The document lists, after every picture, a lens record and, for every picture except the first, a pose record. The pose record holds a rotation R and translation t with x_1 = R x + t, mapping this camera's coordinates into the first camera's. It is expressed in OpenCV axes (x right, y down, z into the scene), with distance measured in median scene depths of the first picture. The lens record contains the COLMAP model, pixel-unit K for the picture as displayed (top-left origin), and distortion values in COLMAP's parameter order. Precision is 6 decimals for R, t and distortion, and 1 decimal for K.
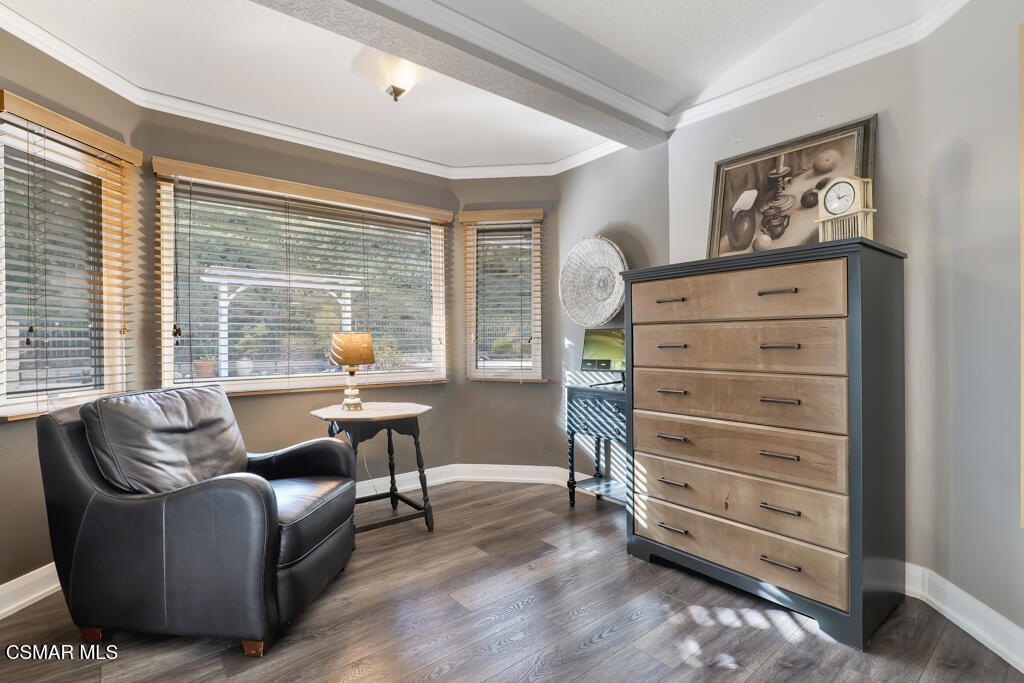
lens RADIAL K [[498.8, 0, 516.8], [0, 498.8, 343.2], [0, 0, 1]] dist [-0.001917, 0.001142]
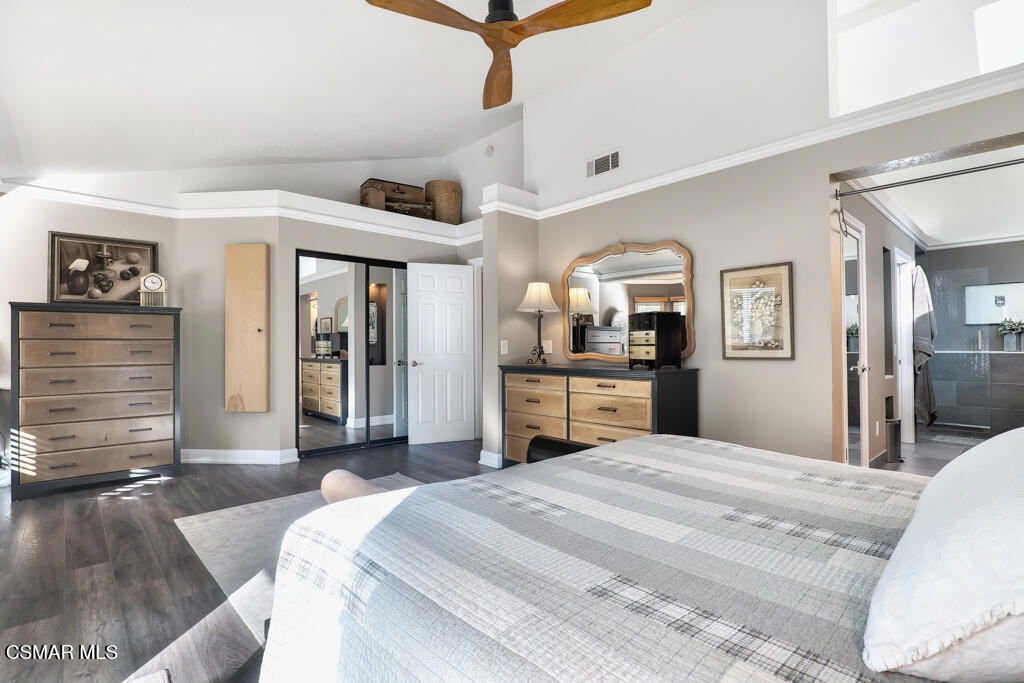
lens RADIAL K [[498.8, 0, 516.9], [0, 498.8, 343.9], [0, 0, 1]] dist [-0.001917, 0.001142]
pose [[-0.046411, 0.015596, 0.998801, -1.311493], [0.001048, 0.999878, -0.015564, 0.001353], [-0.998922, 0.000325, -0.046421, -0.379616]]
